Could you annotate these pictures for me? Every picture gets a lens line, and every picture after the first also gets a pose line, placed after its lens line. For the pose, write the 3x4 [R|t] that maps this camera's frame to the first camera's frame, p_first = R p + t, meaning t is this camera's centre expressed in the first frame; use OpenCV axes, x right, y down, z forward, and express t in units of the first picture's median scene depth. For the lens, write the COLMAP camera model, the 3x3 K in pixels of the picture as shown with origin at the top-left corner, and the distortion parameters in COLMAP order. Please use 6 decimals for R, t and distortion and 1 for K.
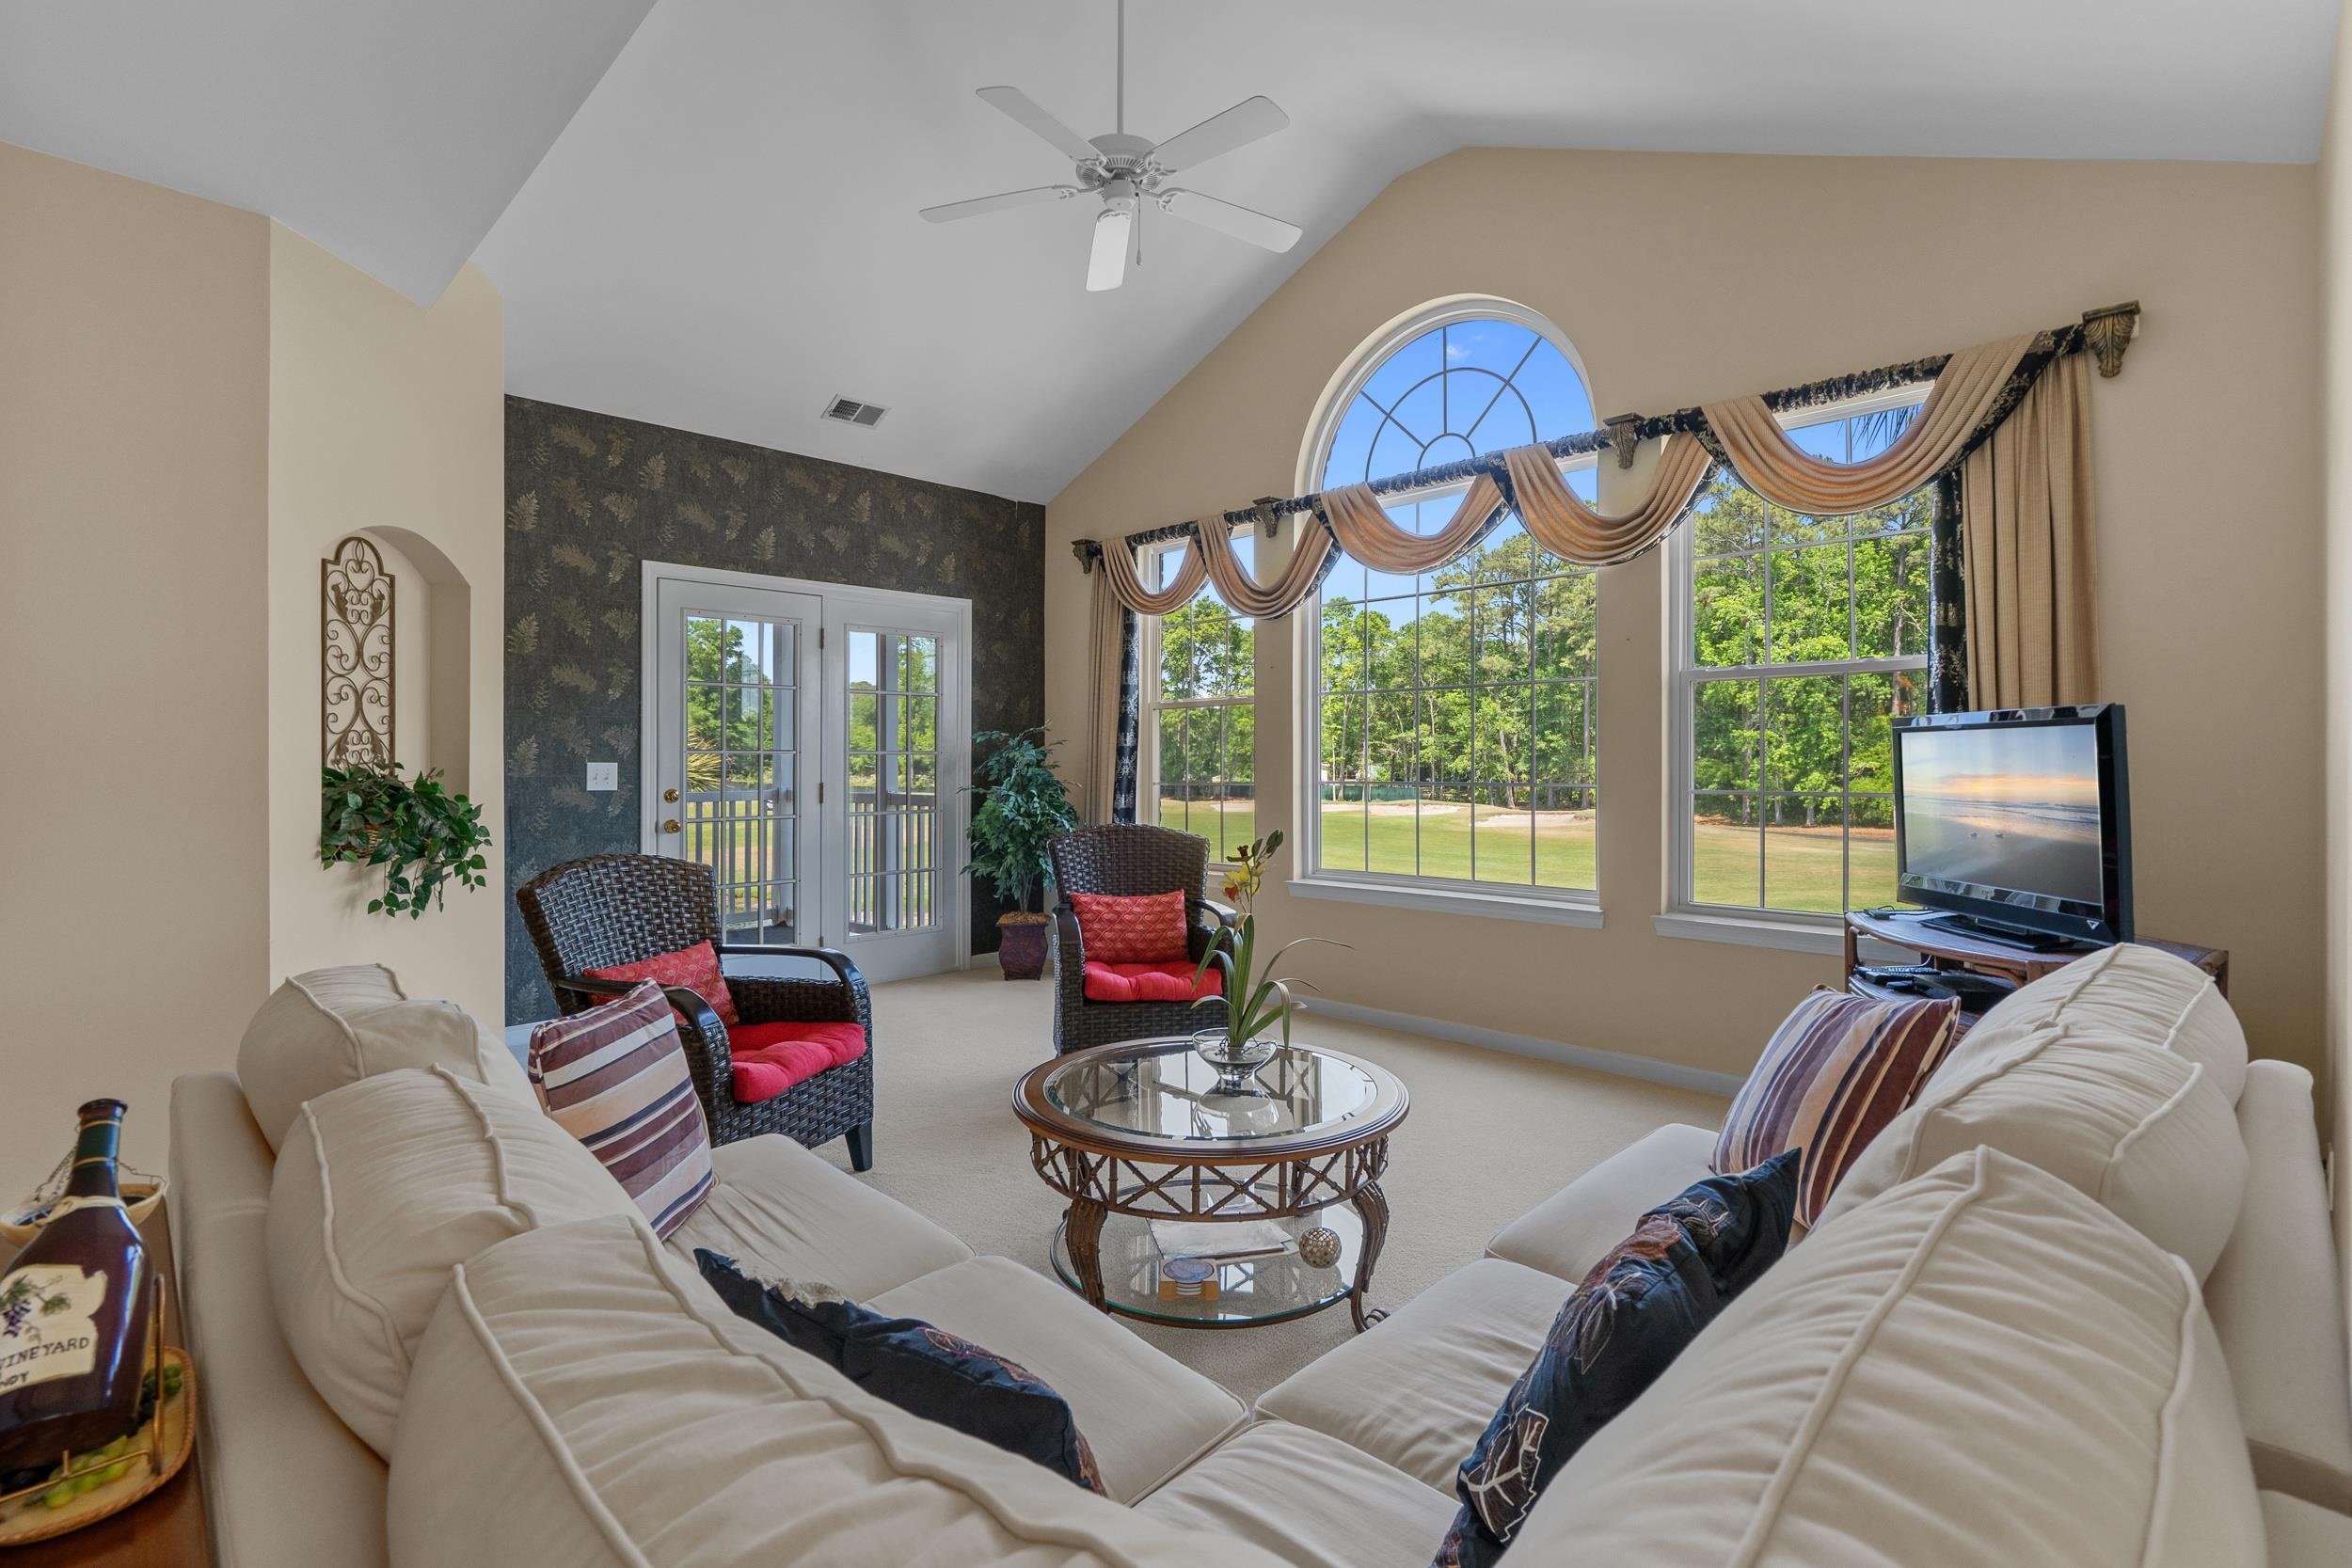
lens RADIAL K [[1083.6, 0, 1124.6], [0, 1083.6, 749.5], [0, 0, 1]] dist [-0.005933, 0.001237]
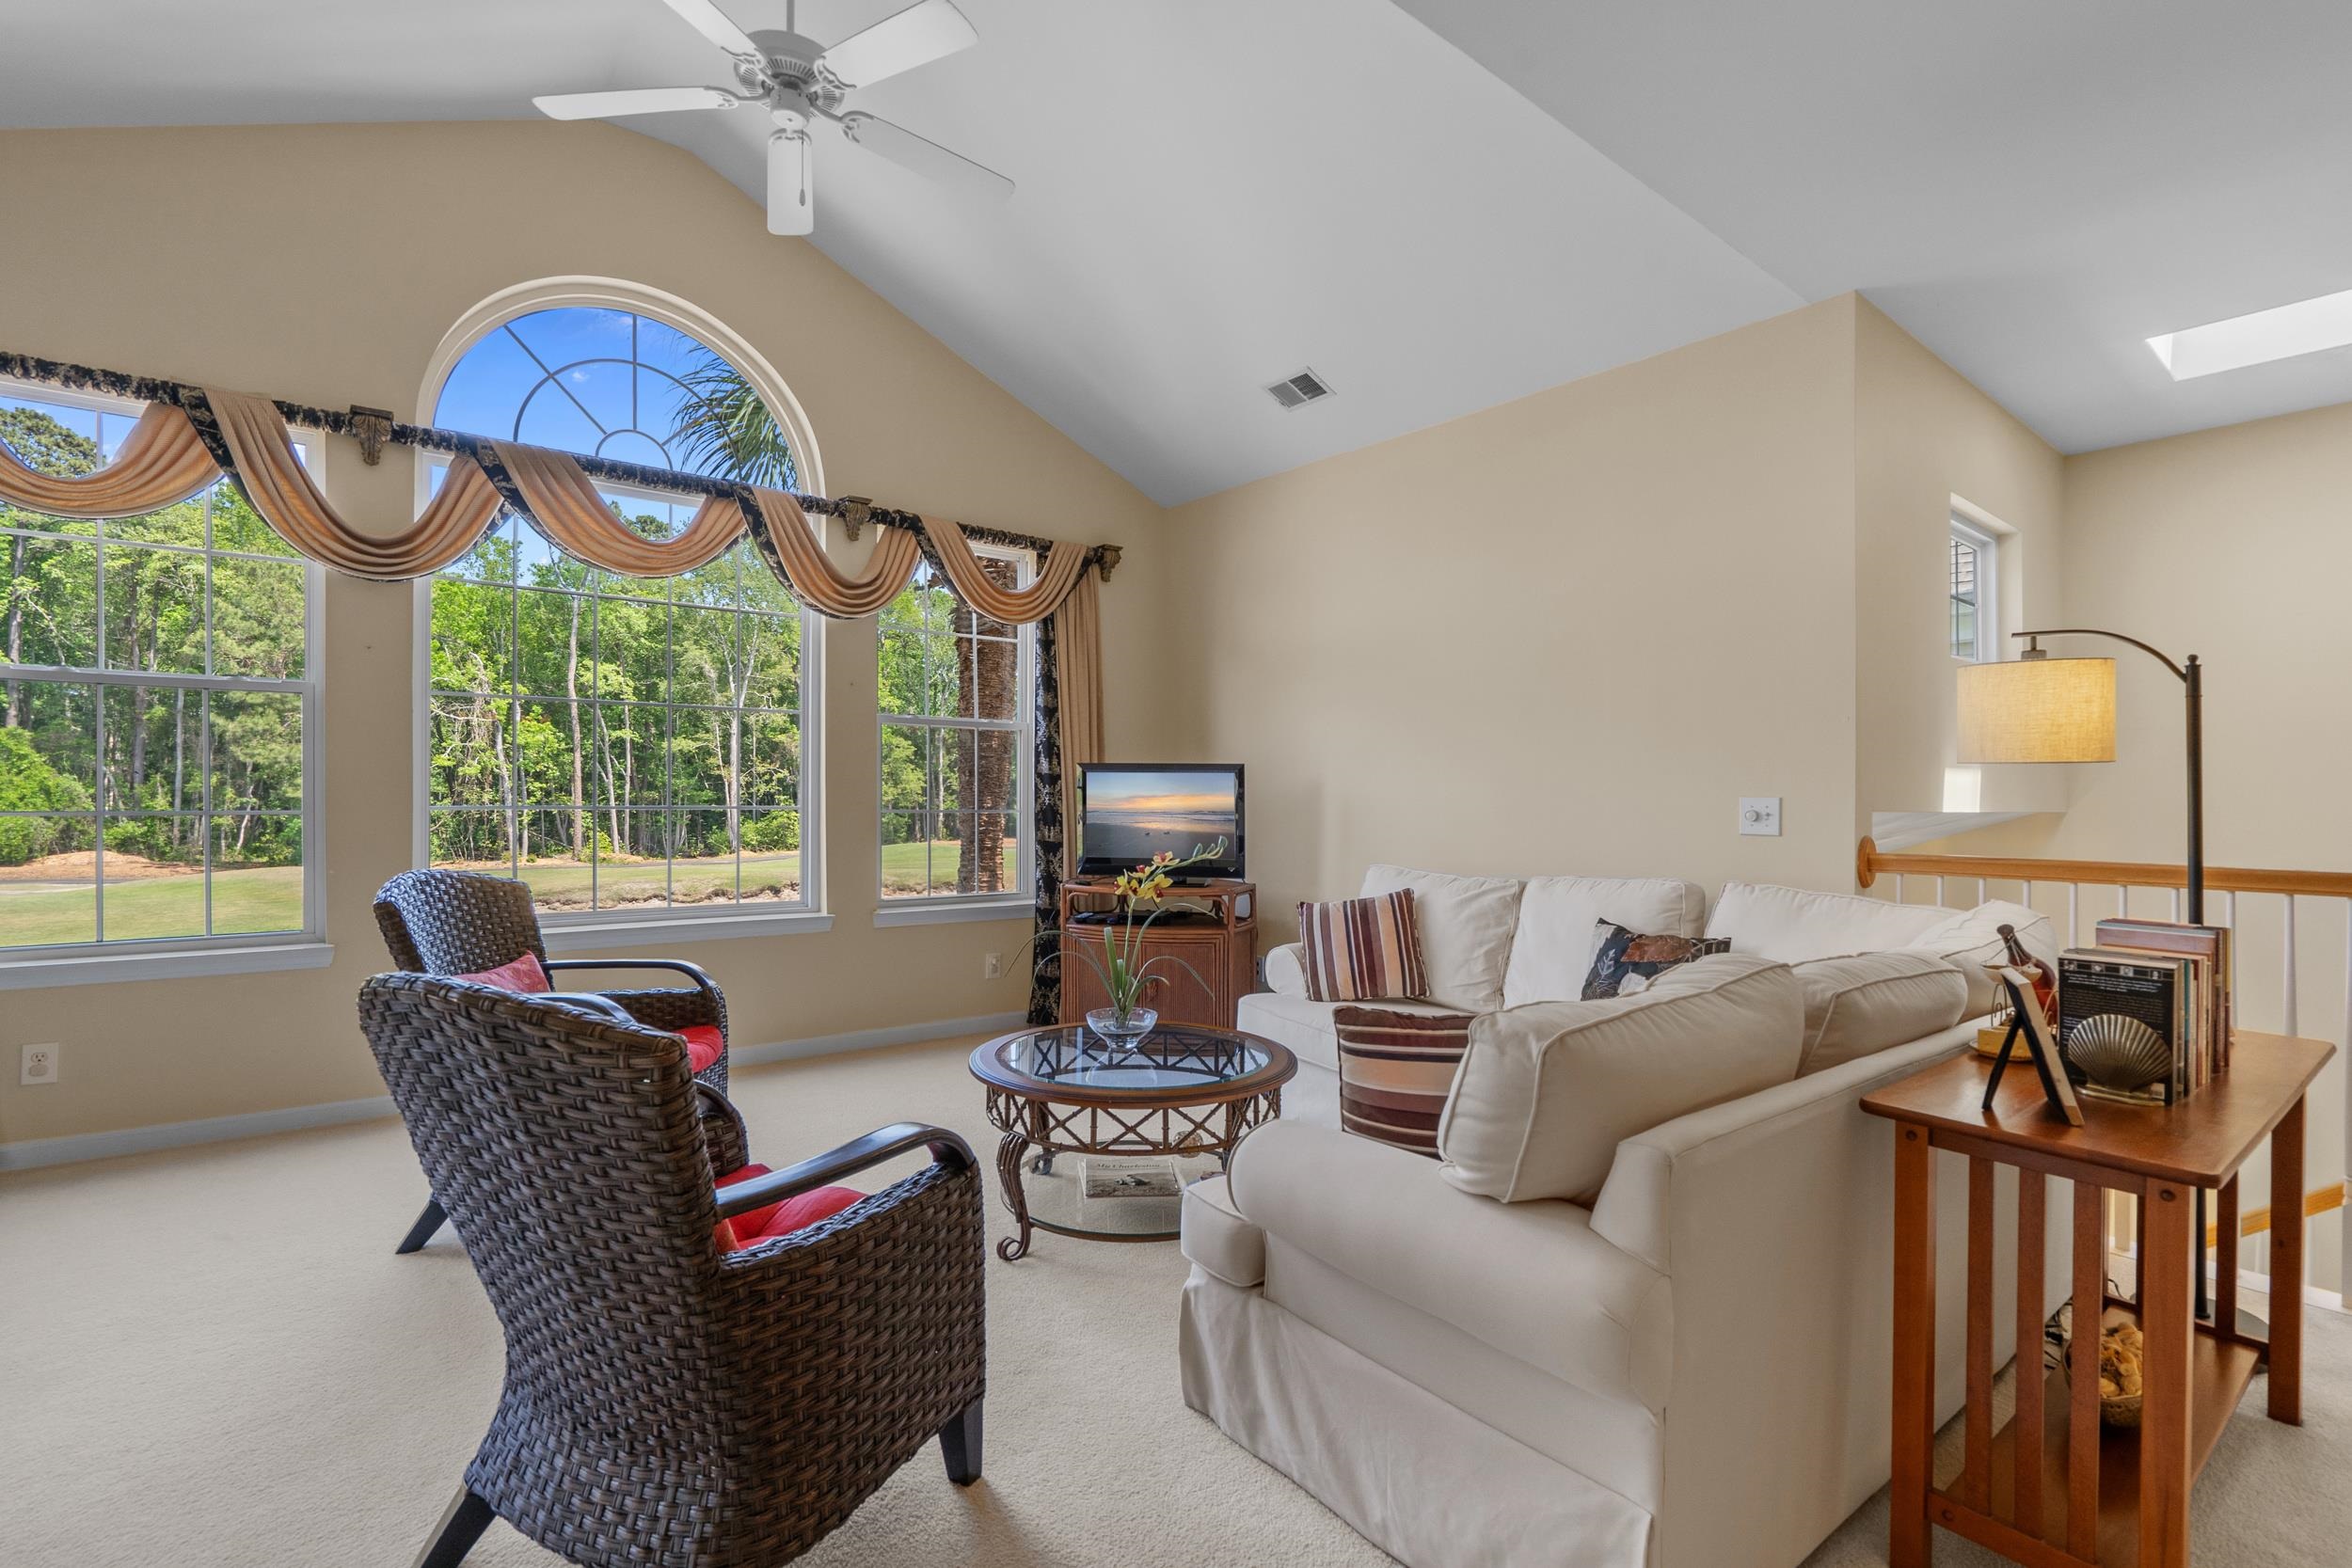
lens RADIAL K [[1083.6, 0, 1208.8], [0, 1083.6, 795.2], [0, 0, 1]] dist [-0.005933, 0.001237]
pose [[0.075093, 0.003633, 0.997170, -0.553320], [-0.021559, 0.999766, -0.002019, 0.011286], [-0.996943, -0.021346, 0.075154, 0.409749]]
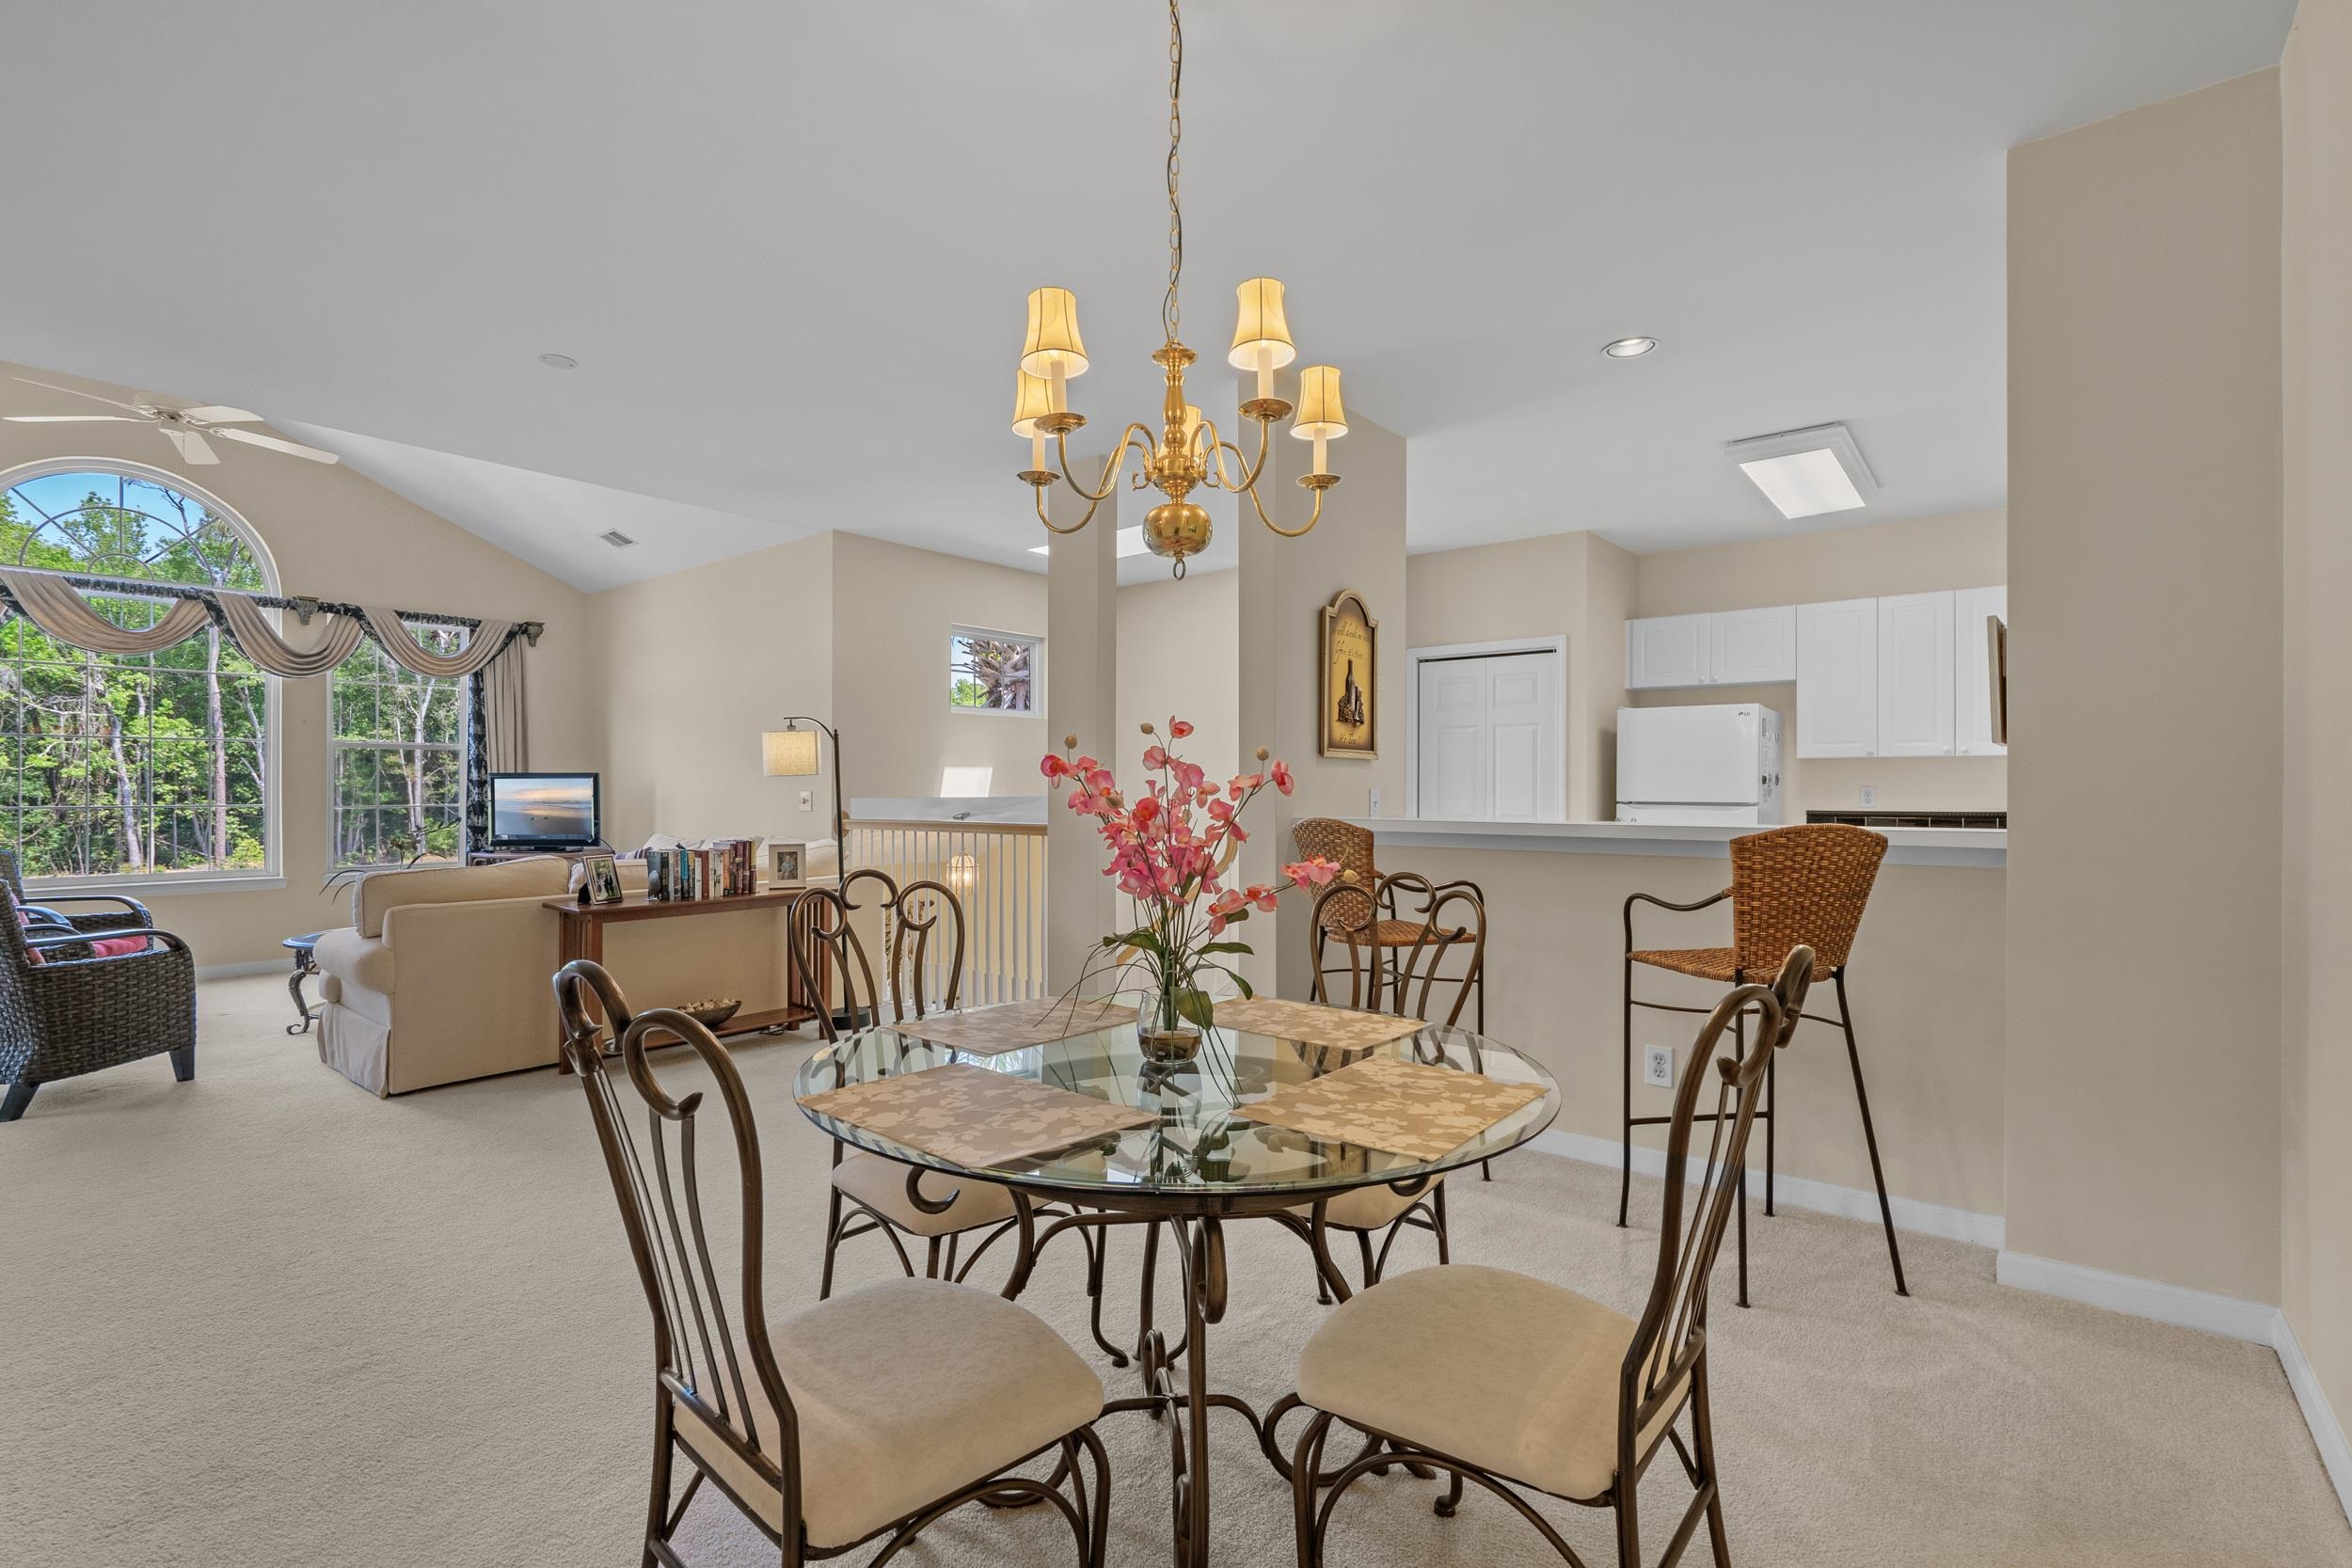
lens RADIAL K [[1083.6, 0, 1224.2], [0, 1083.6, 784.4], [0, 0, 1]] dist [-0.005933, 0.001237]
pose [[-0.135174, 0.007381, 0.990794, -1.186713], [-0.009175, 0.999920, -0.008701, 0.002198], [-0.990779, -0.010267, -0.135095, -0.203175]]
